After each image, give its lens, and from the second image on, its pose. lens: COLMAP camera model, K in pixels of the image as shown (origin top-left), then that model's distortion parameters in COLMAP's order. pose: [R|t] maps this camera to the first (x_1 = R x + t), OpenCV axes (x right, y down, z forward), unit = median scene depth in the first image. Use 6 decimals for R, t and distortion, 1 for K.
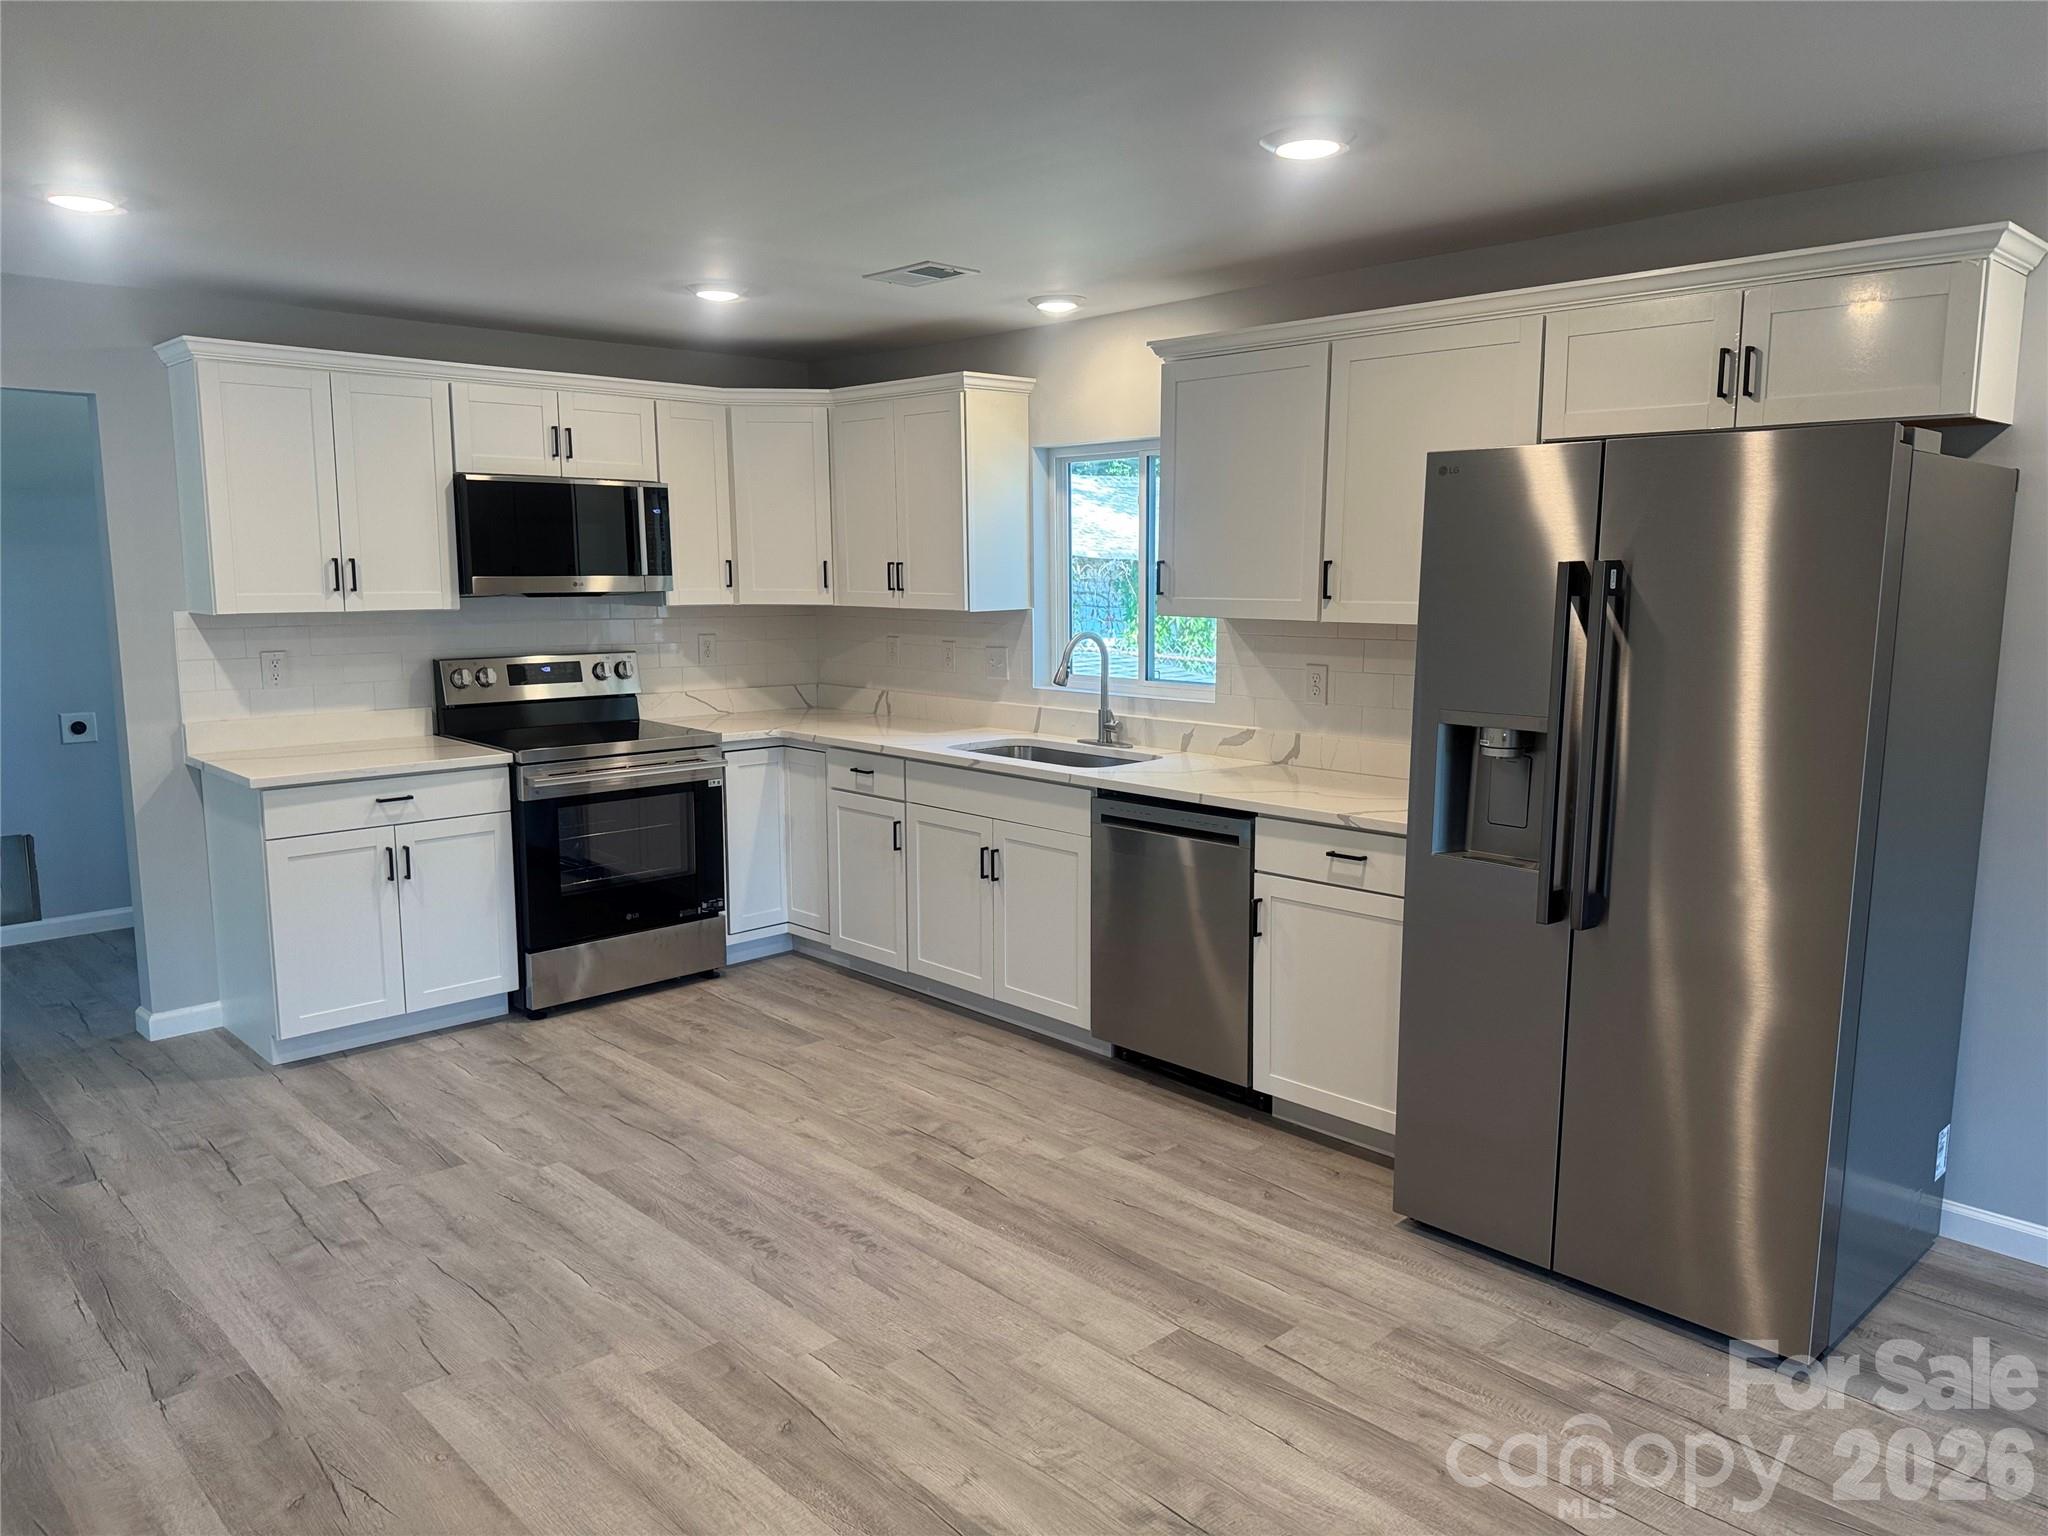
lens RADIAL K [[1432.9, 0, 1025.3], [0, 1432.9, 776.6], [0, 0, 1]] dist [0.068448, -0.089474]
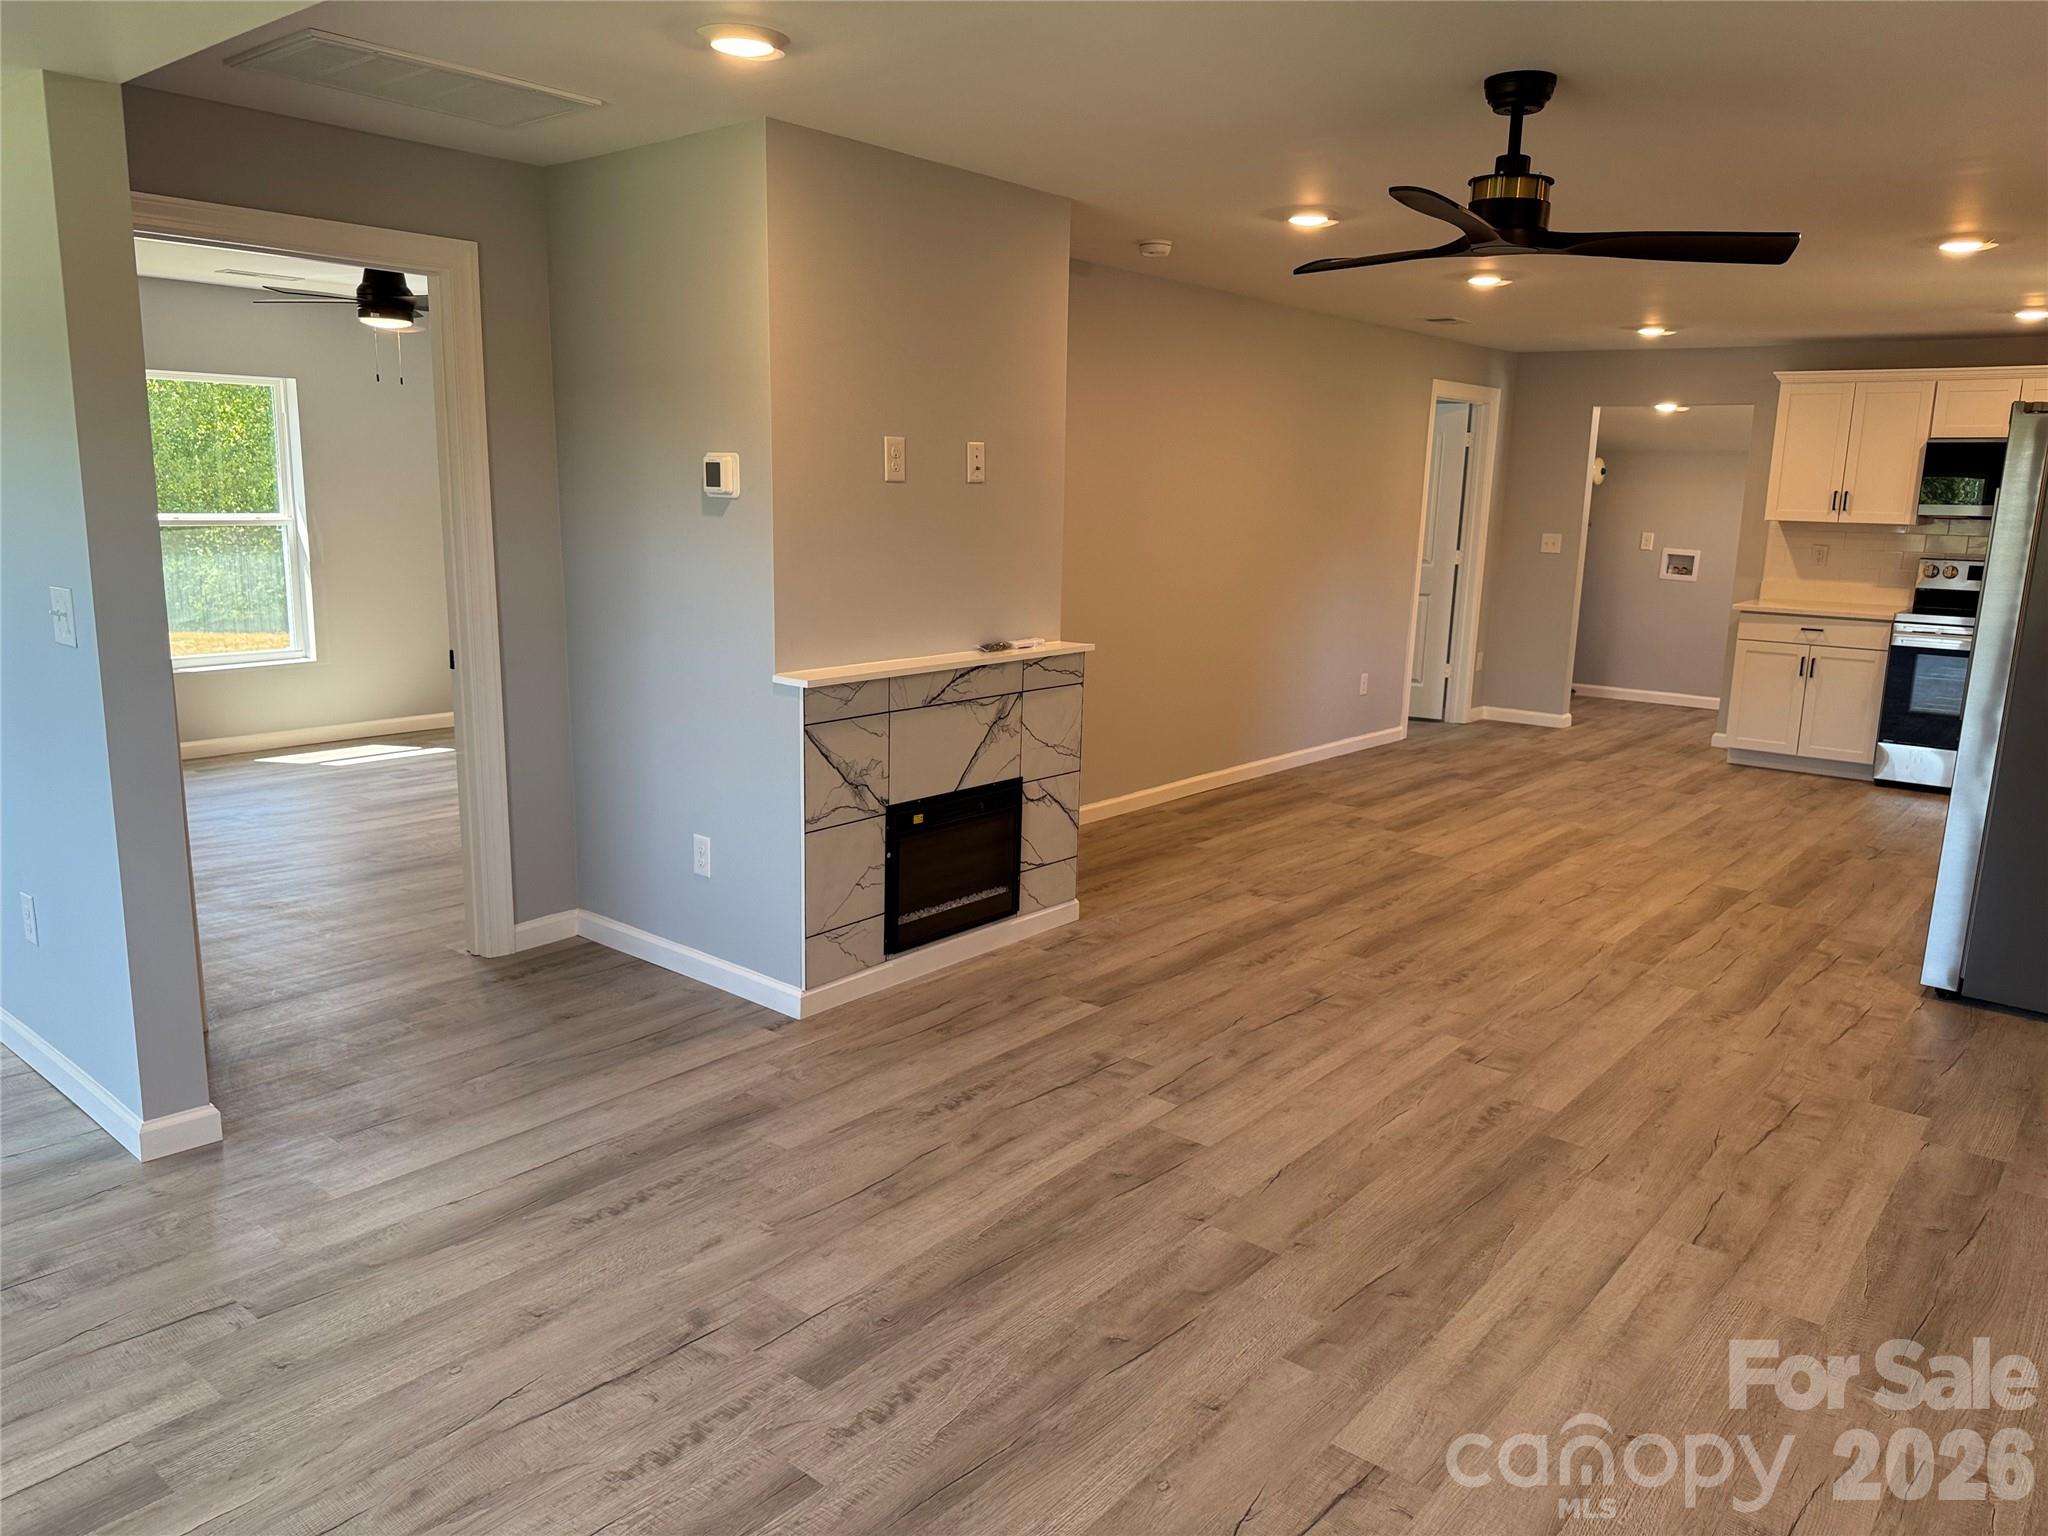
lens RADIAL K [[1432.9, 0, 1020.8], [0, 1432.9, 777.7], [0, 0, 1]] dist [0.068448, -0.089474]
pose [[0.109259, 0.197705, -0.974154, 1.390089], [-0.169240, 0.969412, 0.177761, 0.046247], [0.979500, 0.145444, 0.139377, -0.171808]]
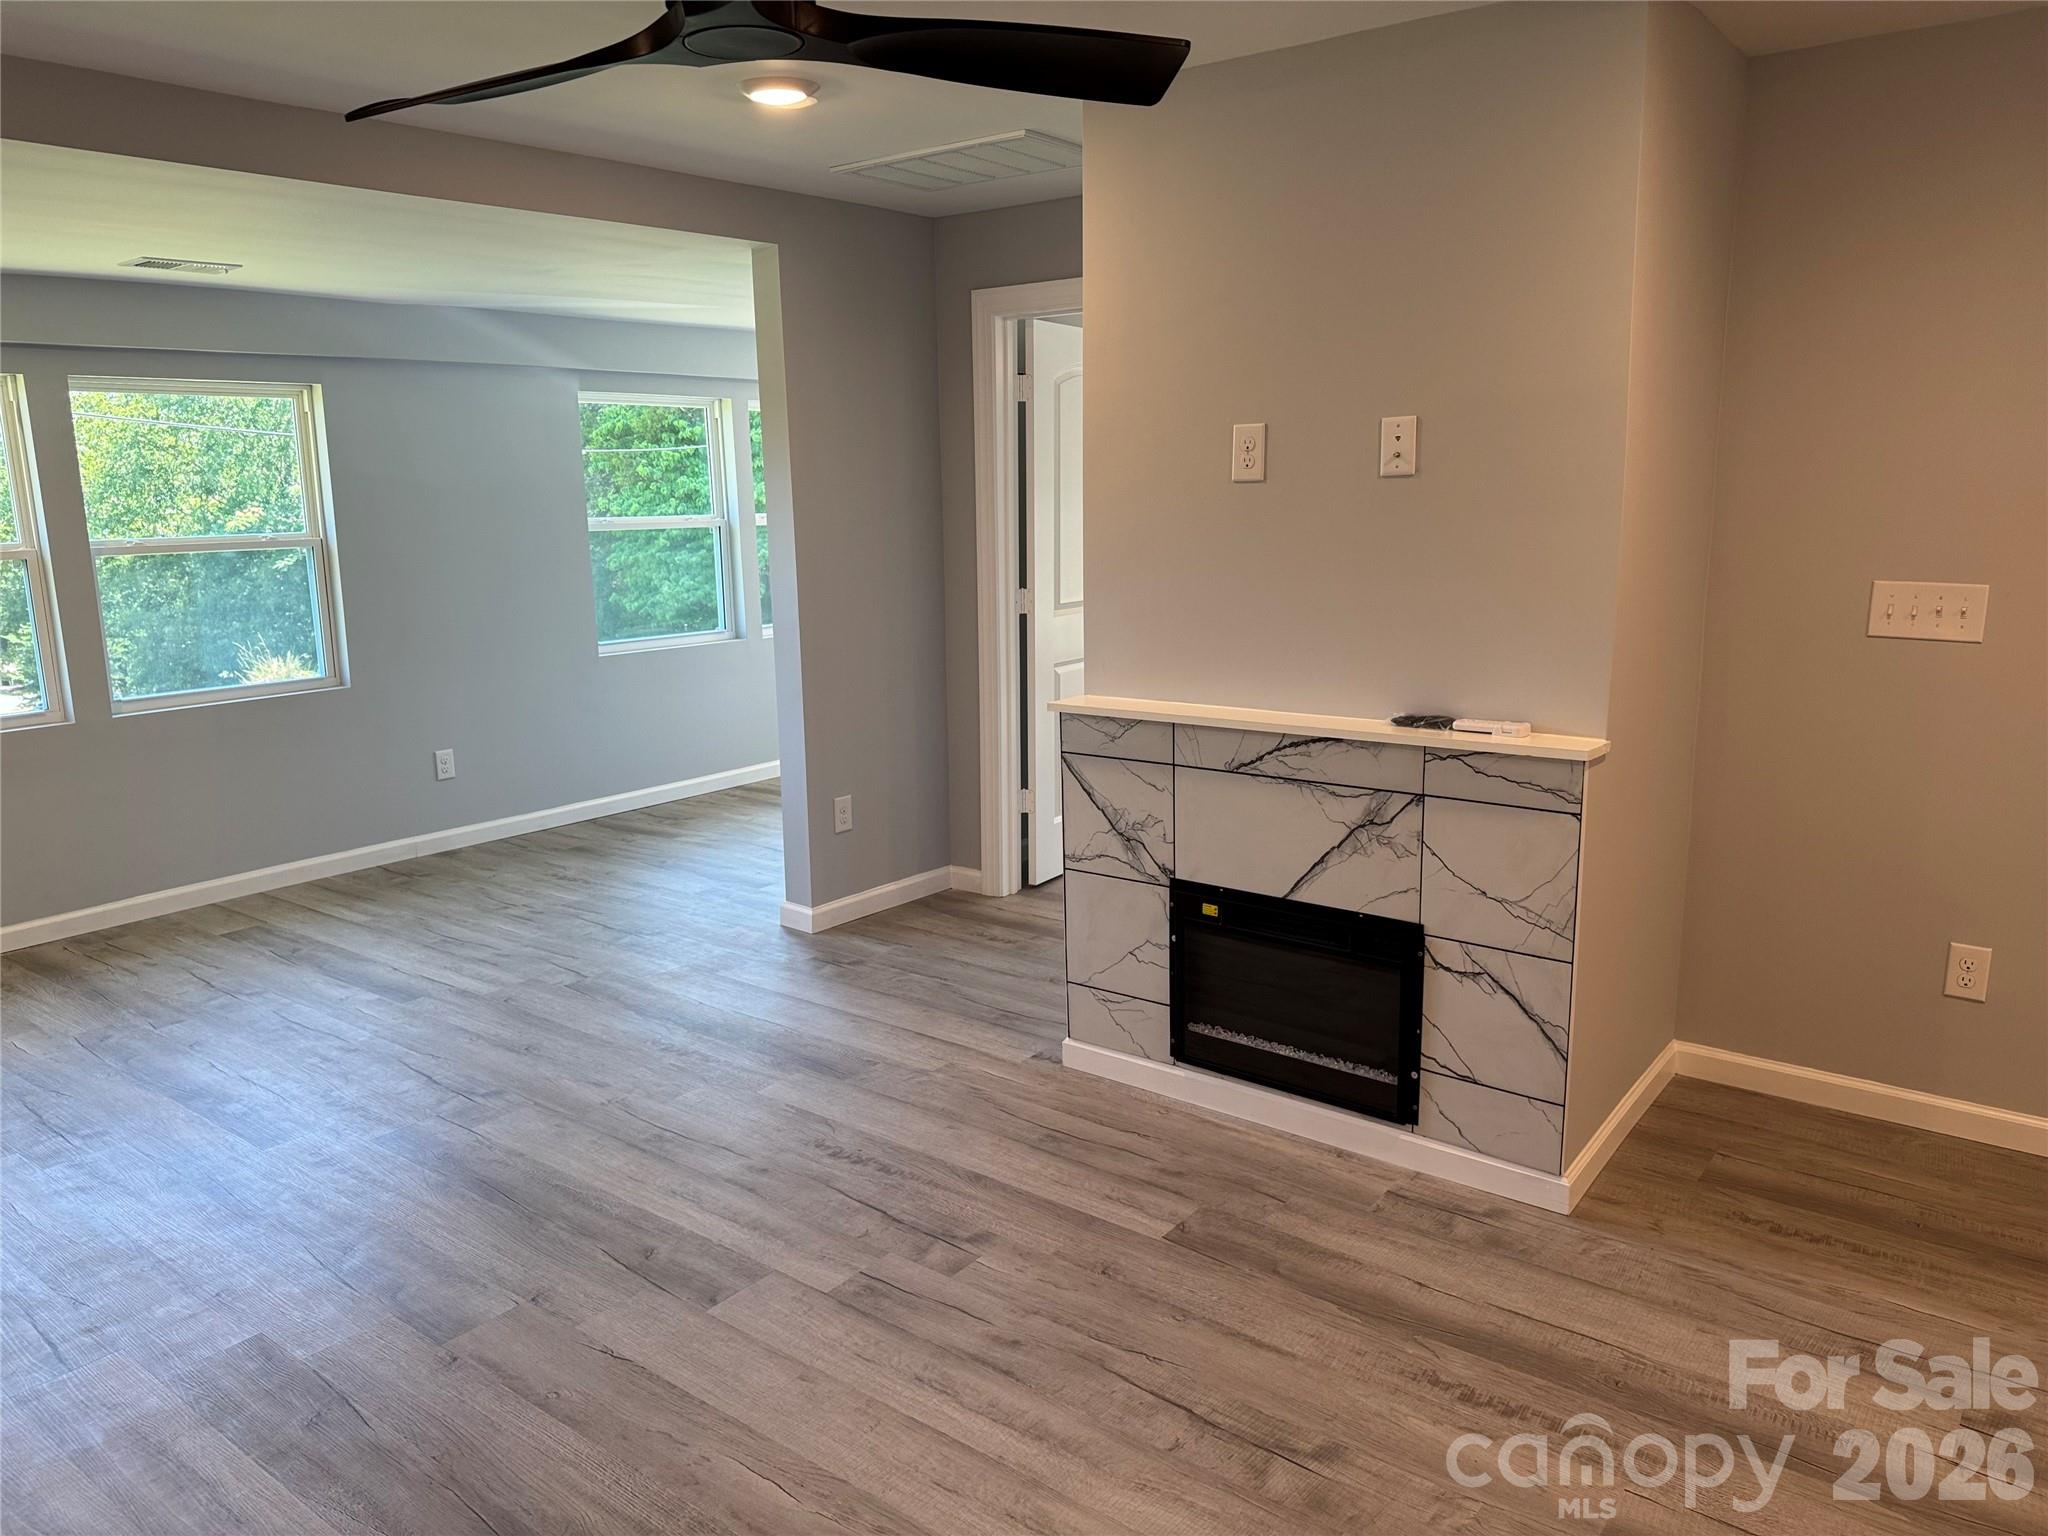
lens RADIAL K [[1432.9, 0, 1031.8], [0, 1432.9, 772.7], [0, 0, 1]] dist [0.068448, -0.089474]
pose [[-0.989642, 0.042109, -0.137244, 0.538993], [-0.007538, 0.939453, 0.342594, -0.087610], [0.143360, 0.340080, -0.929405, 0.668545]]
